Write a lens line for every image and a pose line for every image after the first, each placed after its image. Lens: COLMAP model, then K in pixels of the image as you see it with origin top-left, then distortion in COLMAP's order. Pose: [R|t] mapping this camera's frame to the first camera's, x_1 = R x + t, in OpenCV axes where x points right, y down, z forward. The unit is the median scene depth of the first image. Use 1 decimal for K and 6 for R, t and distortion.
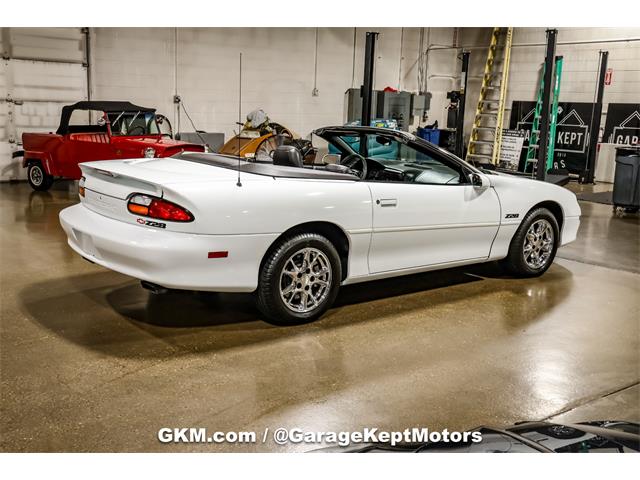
lens RADIAL K [[691.6, 0, 306.3], [0, 691.6, 239.7], [0, 0, 1]] dist [0.024812, 0.040853]
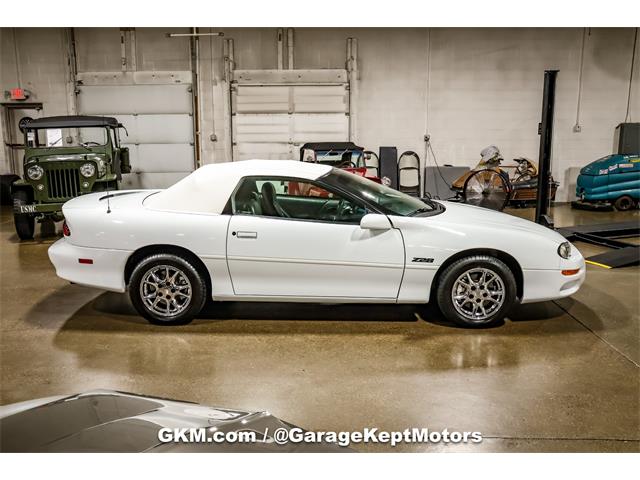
lens RADIAL K [[588.3, 0, 315.1], [0, 588.3, 241.5], [0, 0, 1]] dist [-0.179381, 0.253505]
pose [[0.777113, 0.084848, -0.623615, 0.690663], [-0.095587, 0.995288, 0.016302, -0.059125], [0.622059, 0.046941, 0.781562, 0.270947]]
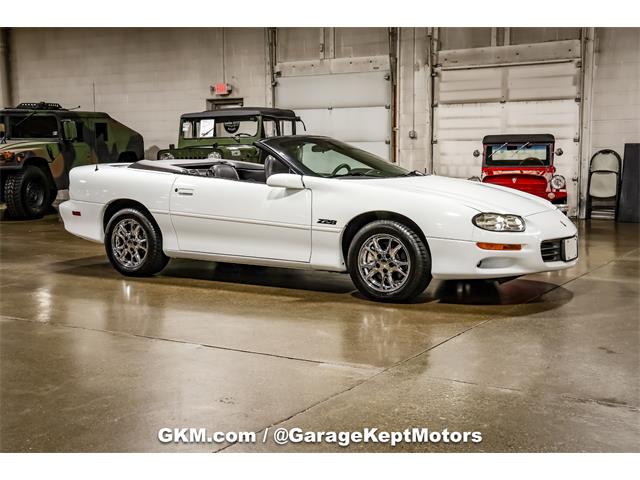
lens RADIAL K [[807.2, 0, 316.1], [0, 807.2, 240.4], [0, 0, 1]] dist [0.060701, 0.068248]
pose [[0.352462, 0.065608, -0.933524, 1.296701], [-0.165991, 0.986105, 0.006632, -0.014686], [0.920987, 0.152619, 0.358455, 0.612982]]
